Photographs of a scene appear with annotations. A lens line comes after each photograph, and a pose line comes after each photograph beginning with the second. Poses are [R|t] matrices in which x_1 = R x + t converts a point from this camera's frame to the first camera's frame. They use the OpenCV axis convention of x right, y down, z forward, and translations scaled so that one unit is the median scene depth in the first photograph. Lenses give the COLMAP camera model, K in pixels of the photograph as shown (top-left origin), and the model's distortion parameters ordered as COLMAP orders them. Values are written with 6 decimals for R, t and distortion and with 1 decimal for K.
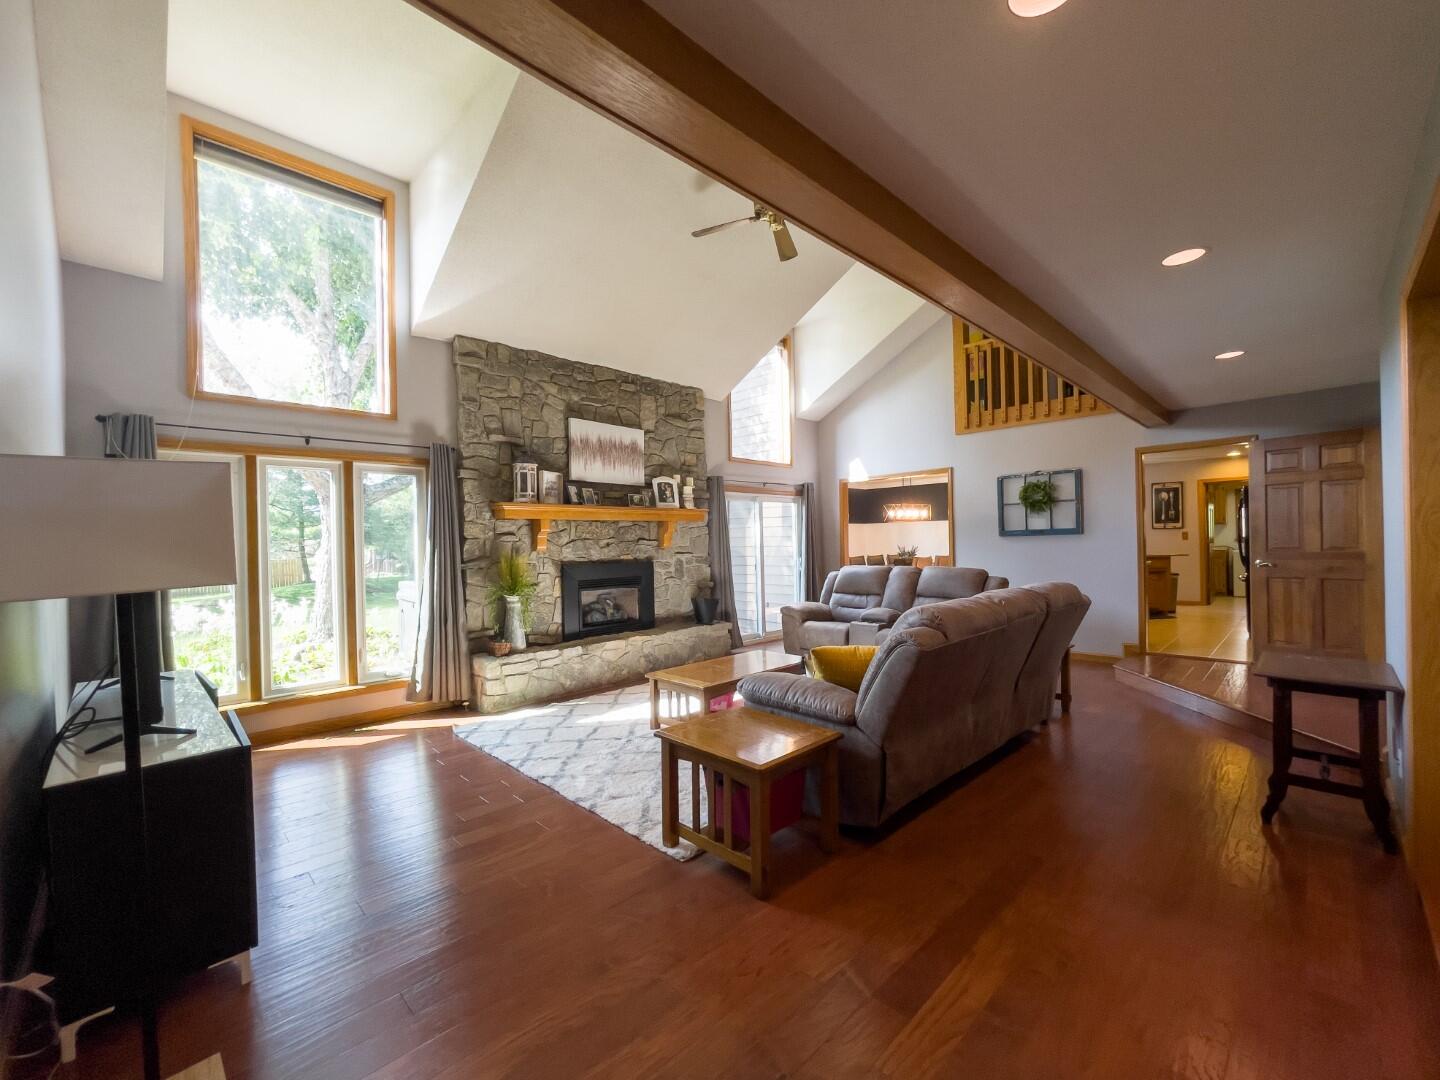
lens RADIAL K [[584.4, 0, 721.1], [0, 584.4, 538.3], [0, 0, 1]] dist [-0.000514, -0.000020]
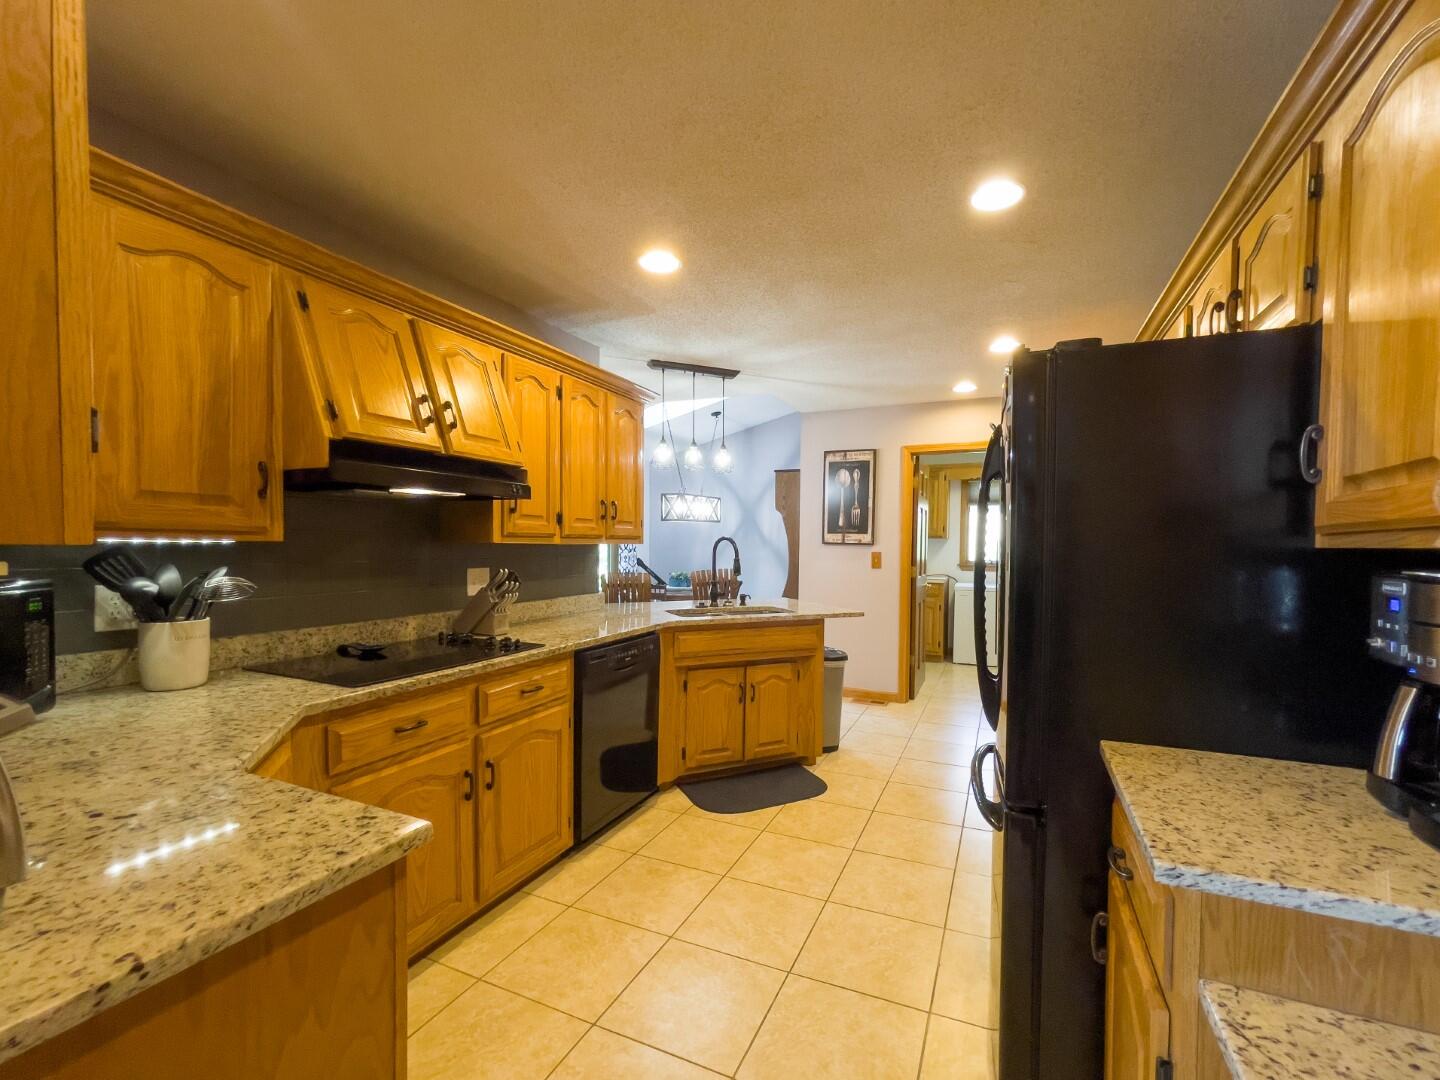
lens RADIAL K [[584.4, 0, 718.9], [0, 584.4, 550.2], [0, 0, 1]] dist [-0.000514, -0.000020]
pose [[0.944542, 0.026424, 0.327327, 0.502766], [-0.034661, 0.999212, 0.019355, -0.017809], [-0.326557, -0.029627, 0.944713, 0.573268]]
